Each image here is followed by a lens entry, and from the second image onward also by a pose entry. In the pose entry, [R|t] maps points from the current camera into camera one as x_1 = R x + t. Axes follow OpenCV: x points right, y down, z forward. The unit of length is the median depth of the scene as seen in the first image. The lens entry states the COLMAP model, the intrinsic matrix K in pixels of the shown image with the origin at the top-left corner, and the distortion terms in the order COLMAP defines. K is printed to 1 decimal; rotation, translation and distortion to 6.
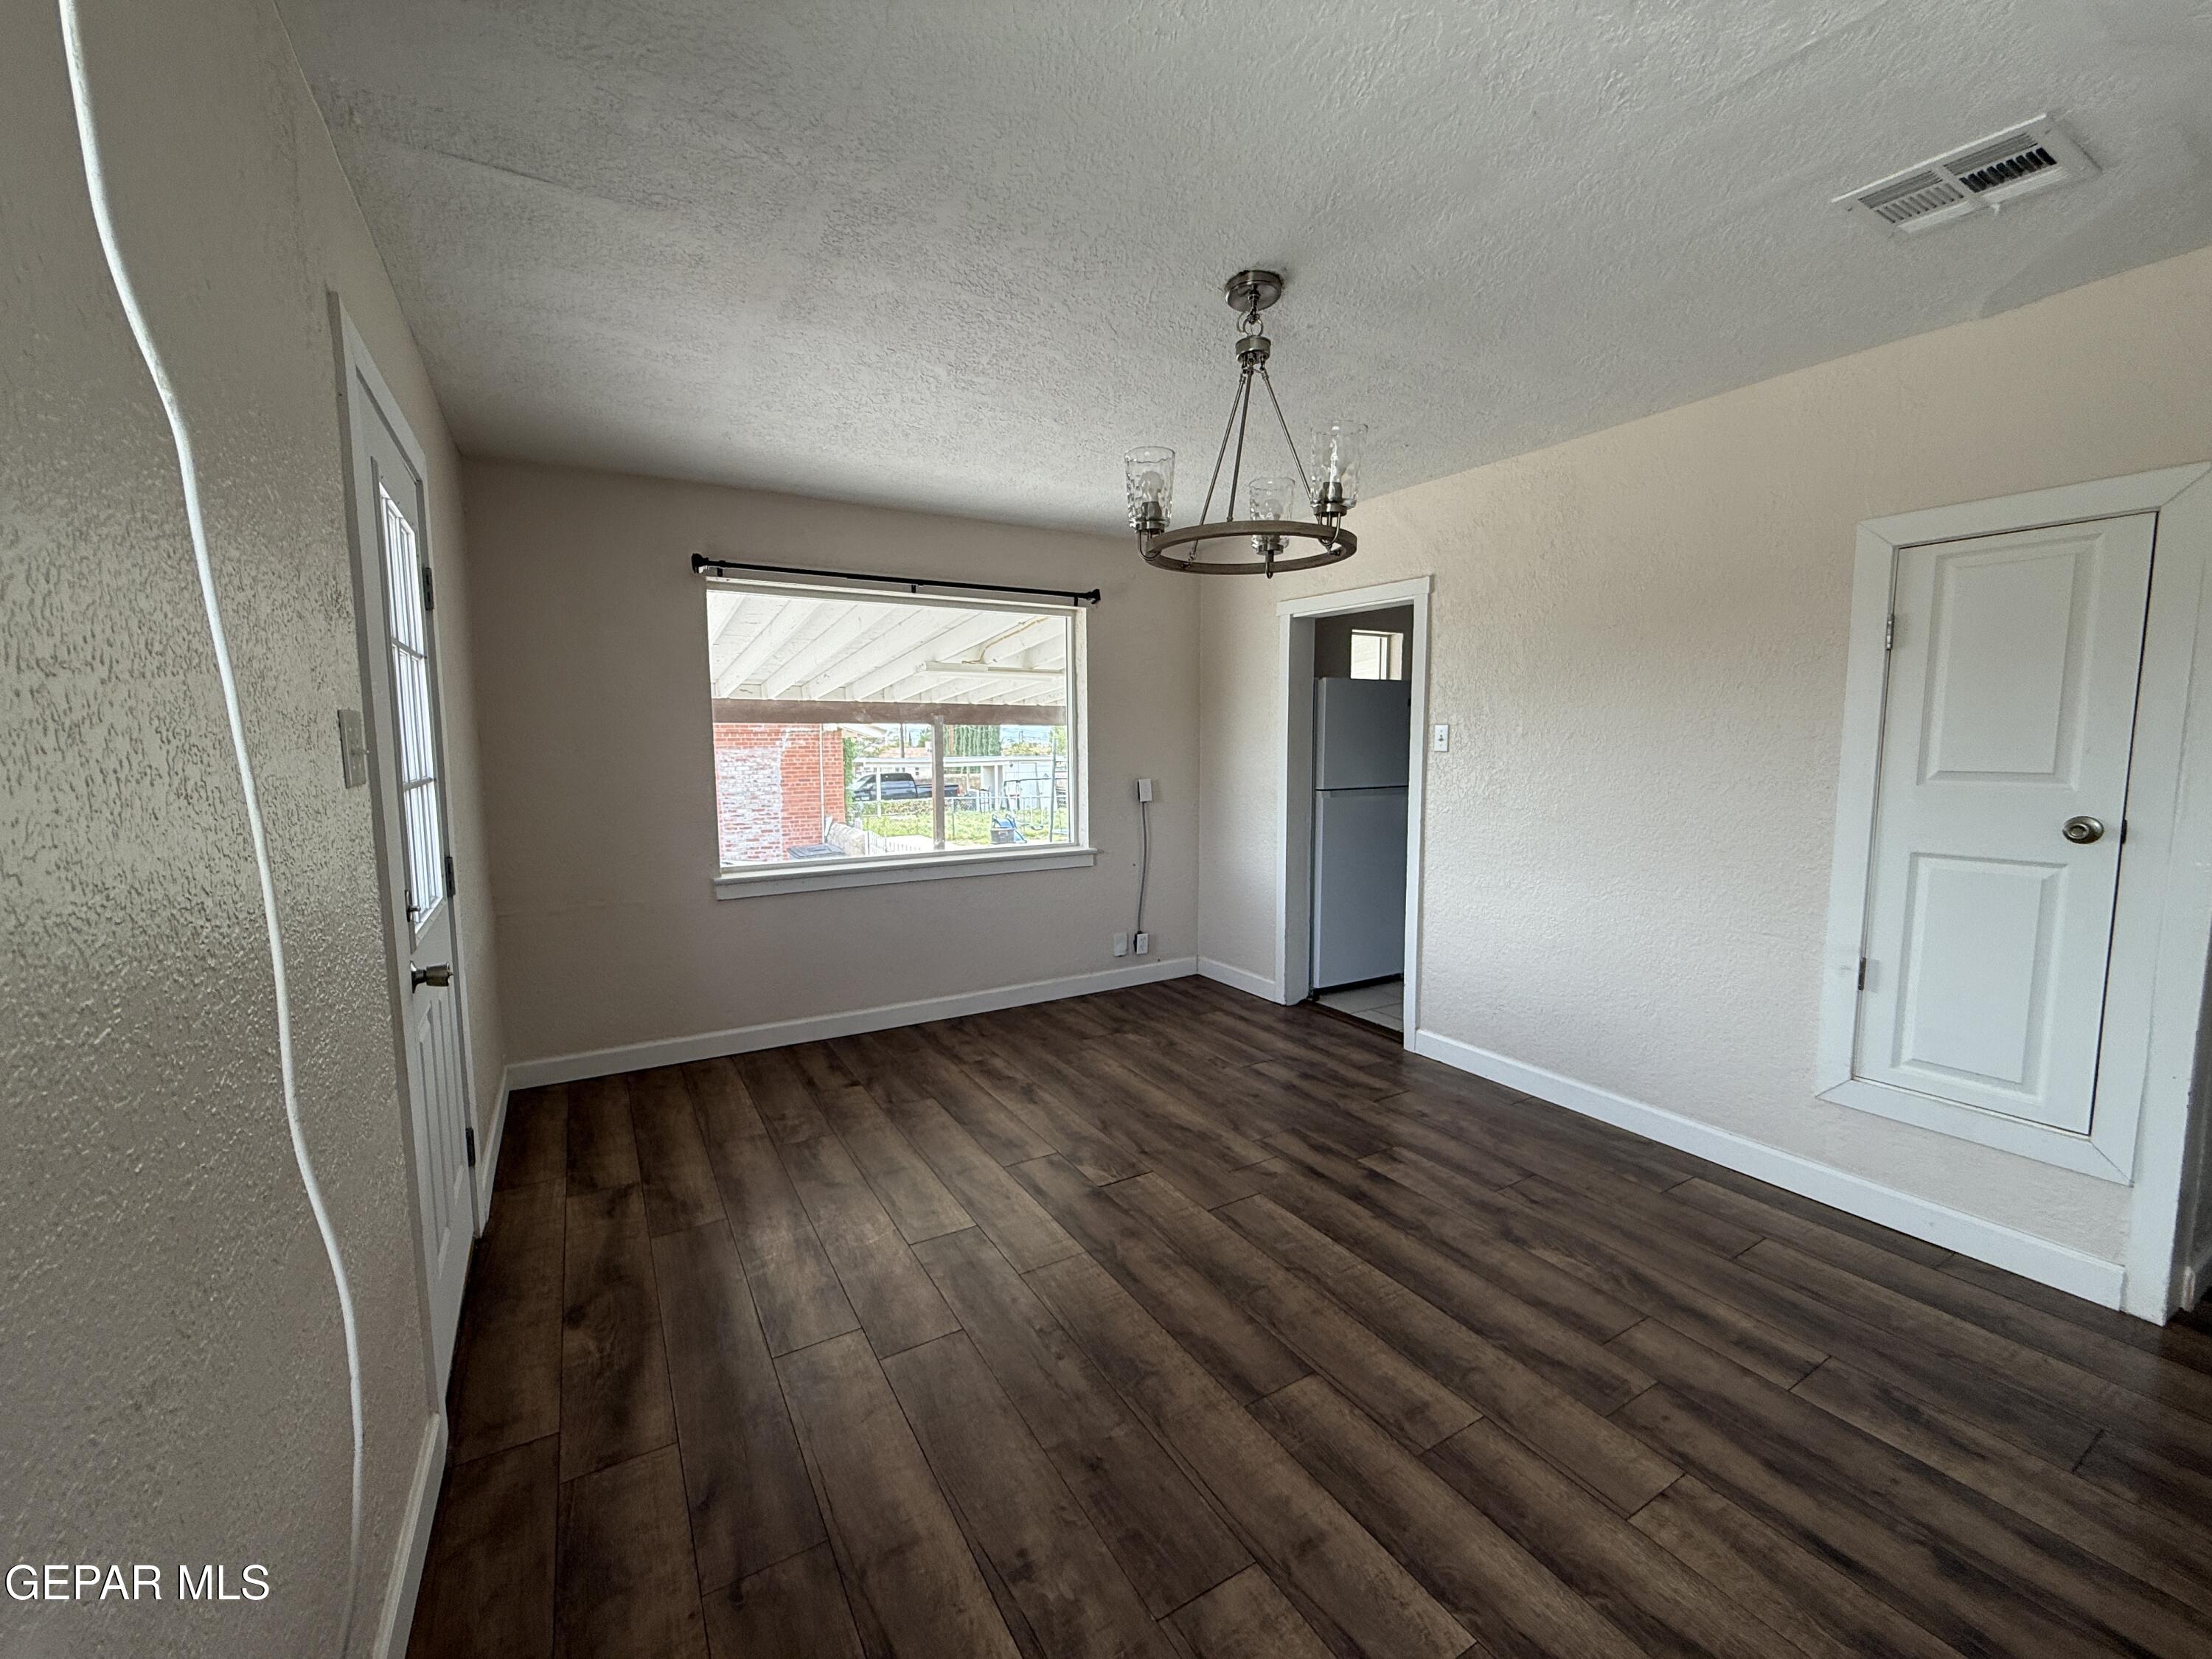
lens RADIAL K [[887.3, 0, 1098.3], [0, 887.3, 828.0], [0, 0, 1]] dist [0.001003, 0.000316]
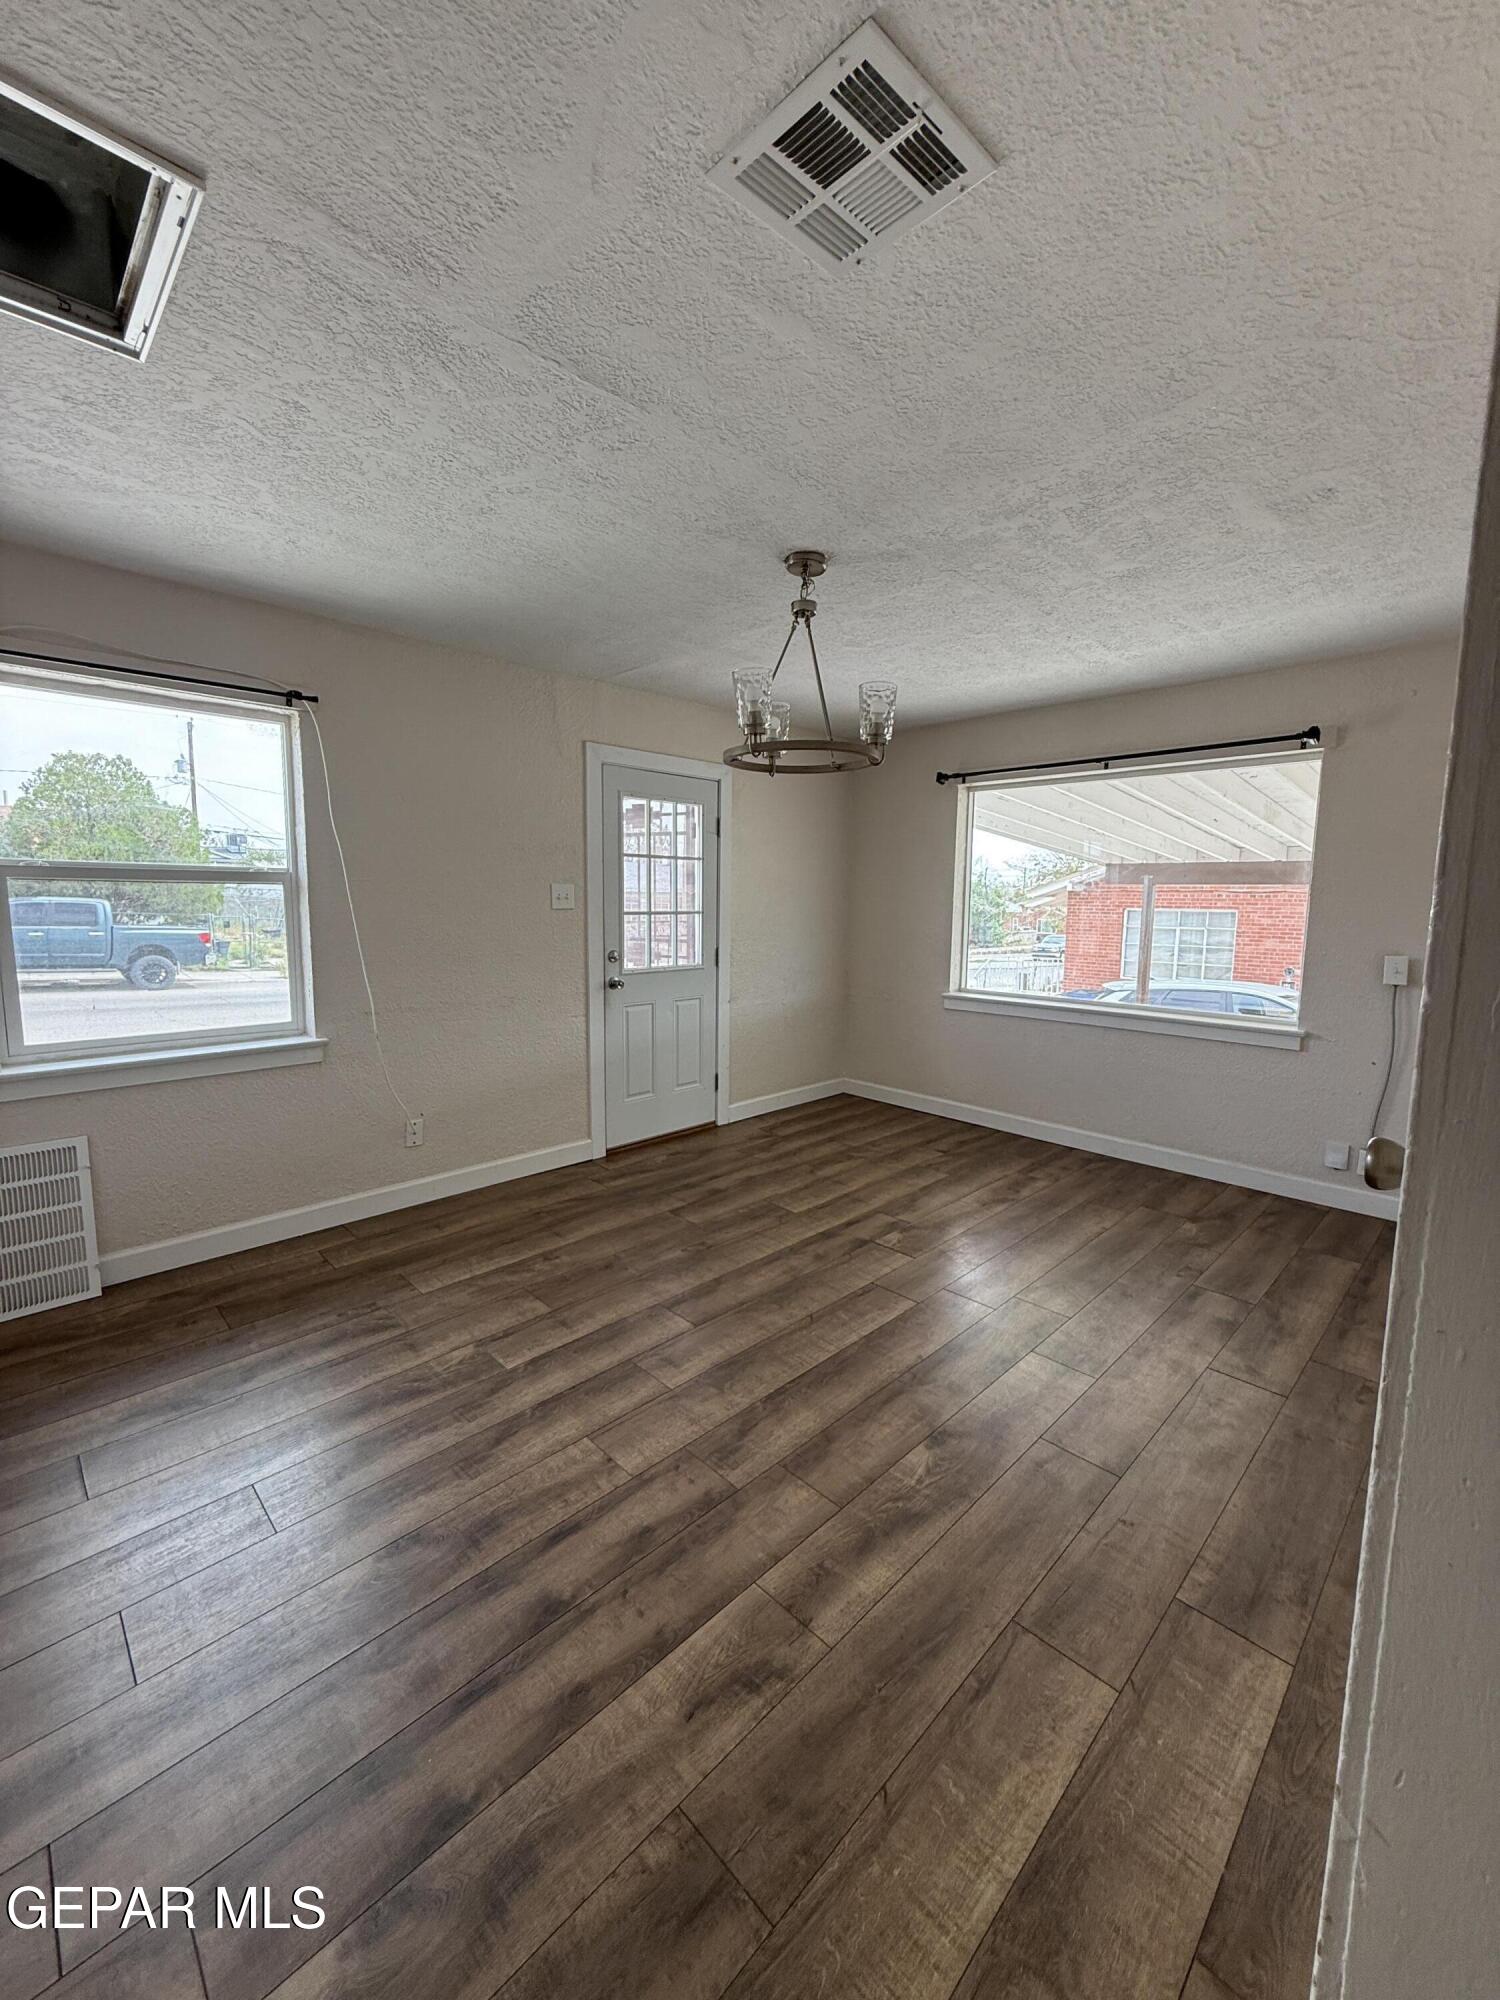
lens RADIAL K [[802.3, 0, 749.7], [0, 802.3, 994.1], [0, 0, 1]] dist [0.001003, 0.000316]
pose [[0.242424, 0.125847, -0.961973, 1.102667], [-0.108279, 0.988866, 0.102078, -0.060488], [0.964109, 0.079415, 0.253352, 0.522050]]
